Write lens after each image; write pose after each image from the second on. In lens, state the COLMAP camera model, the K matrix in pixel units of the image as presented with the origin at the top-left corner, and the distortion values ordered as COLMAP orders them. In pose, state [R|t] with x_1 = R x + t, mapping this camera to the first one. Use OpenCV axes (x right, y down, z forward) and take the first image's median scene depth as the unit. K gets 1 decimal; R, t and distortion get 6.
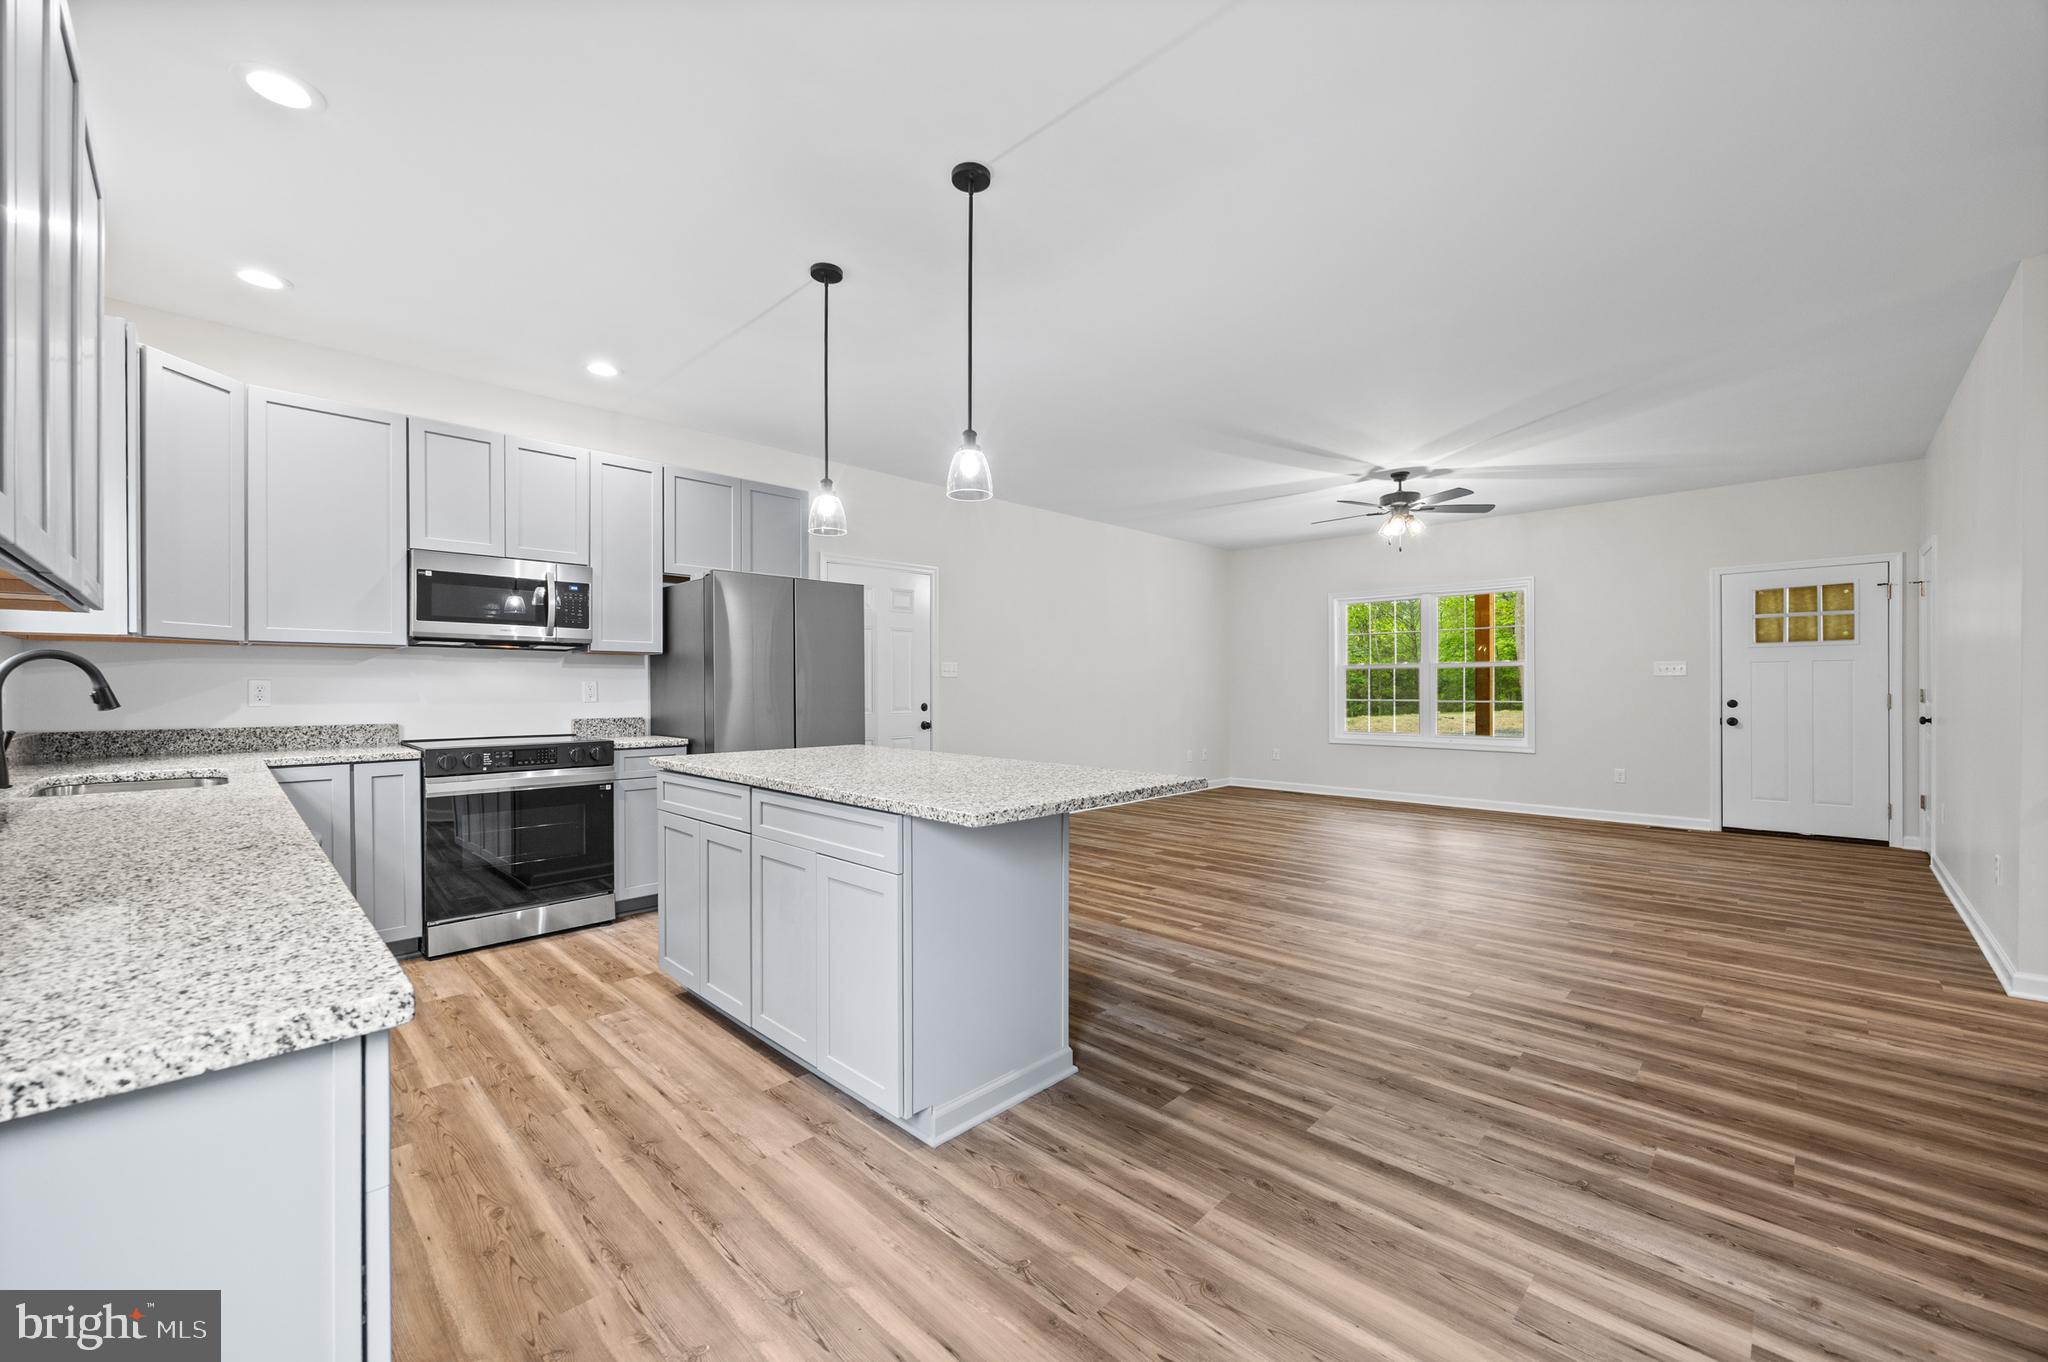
lens RADIAL K [[796.2, 0, 1017.5], [0, 796.2, 689.4], [0, 0, 1]] dist [0.000323, -0.005104]
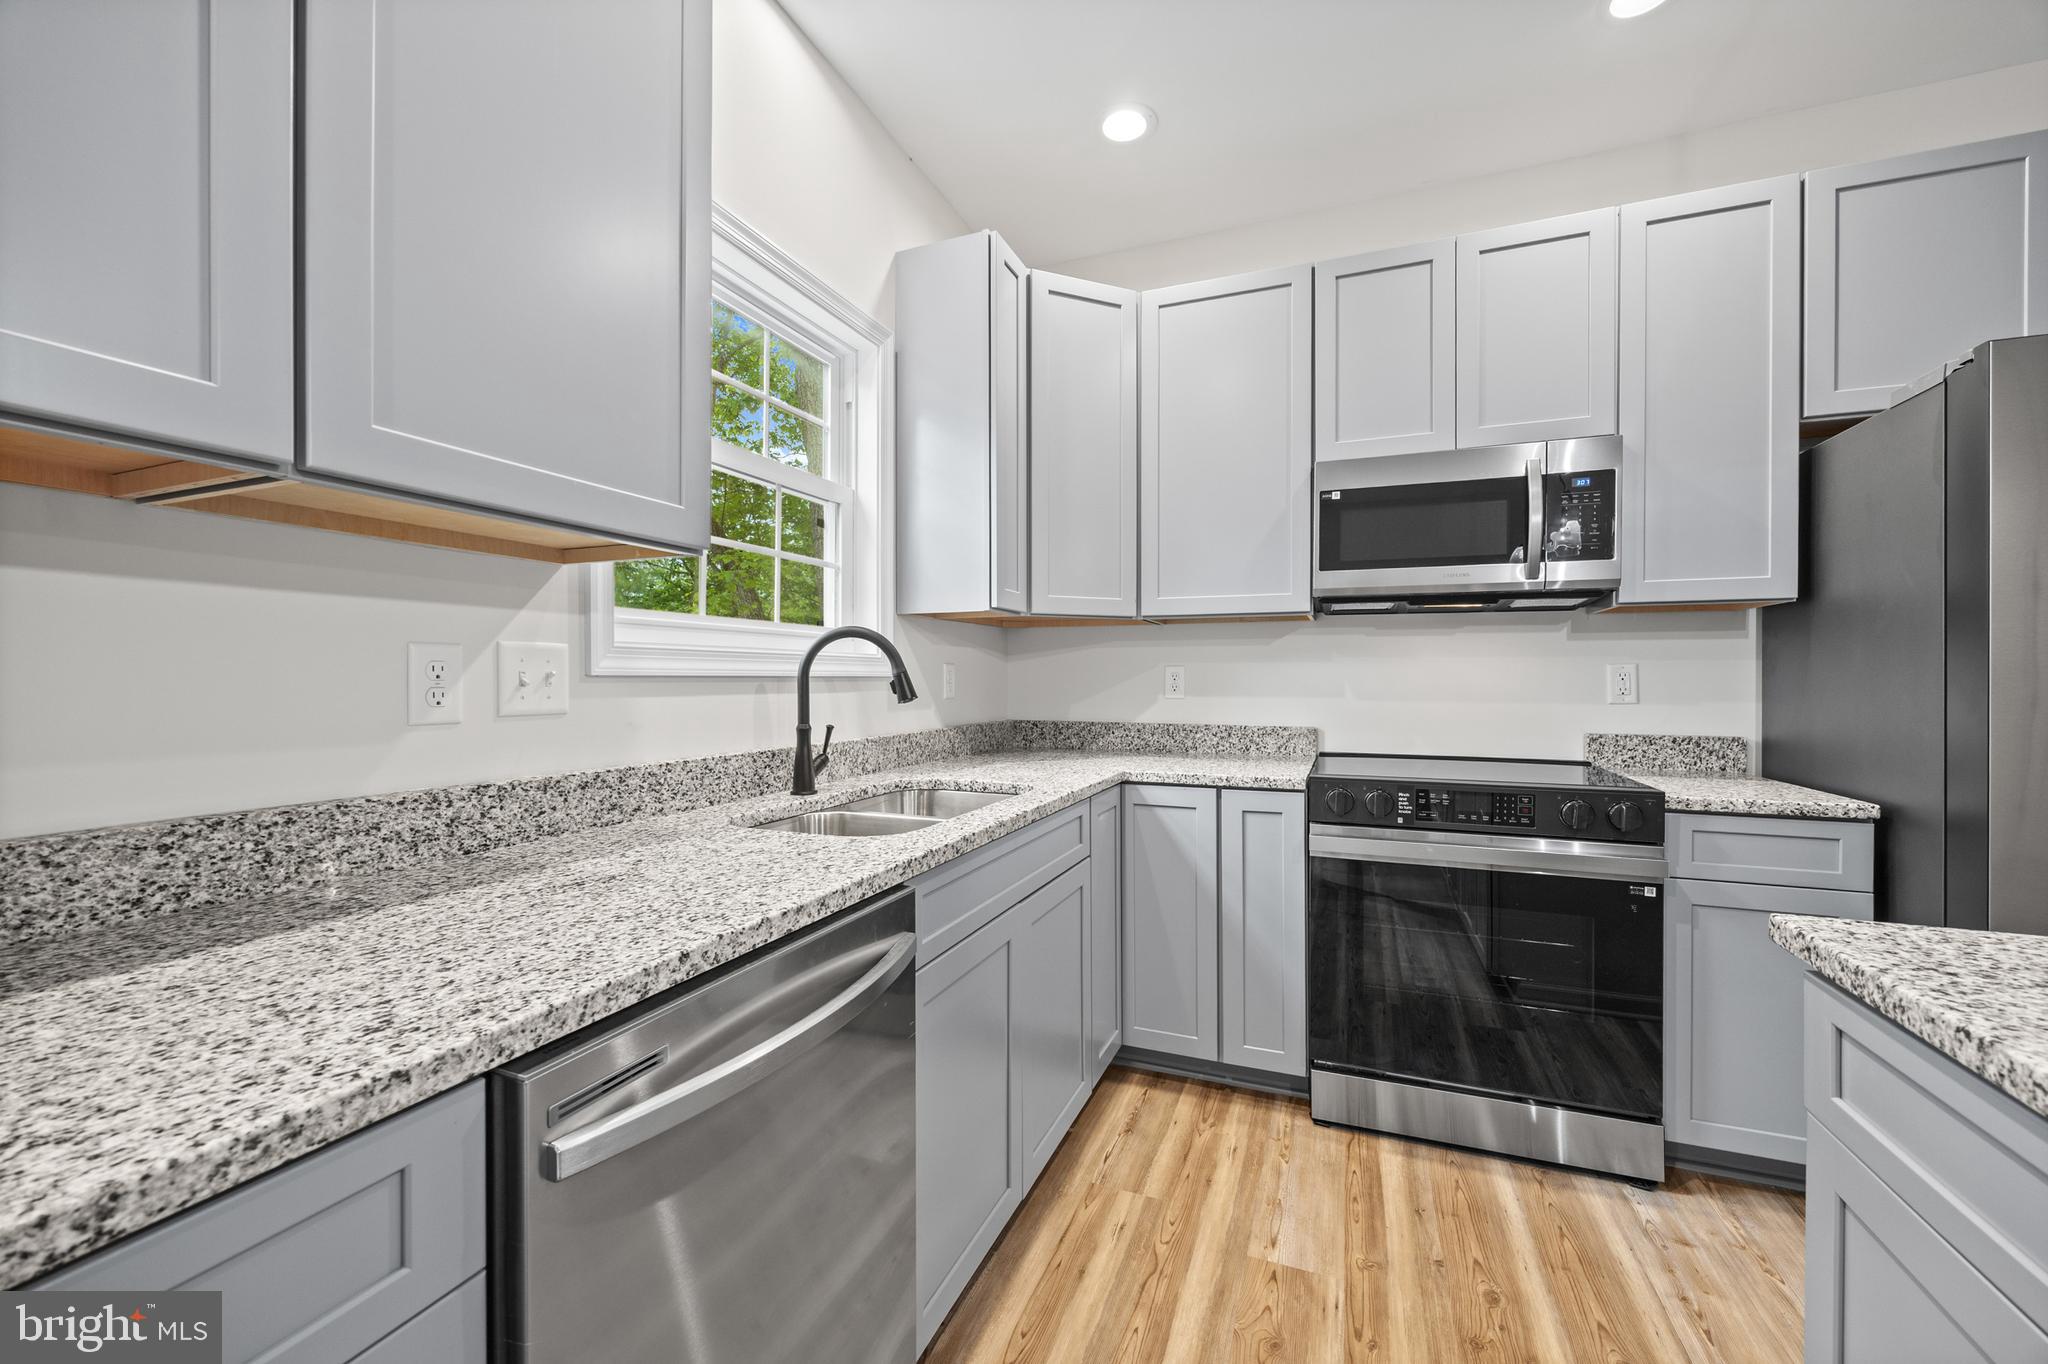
lens RADIAL K [[810.2, 0, 1024.0], [0, 810.2, 682.0], [0, 0, 1]] dist [-0.000740, 0.000182]
pose [[0.394928, 0.006839, -0.918687, -0.188041], [-0.004745, 0.999974, 0.005404, 0.000472], [0.918700, 0.002225, 0.394950, 0.398223]]
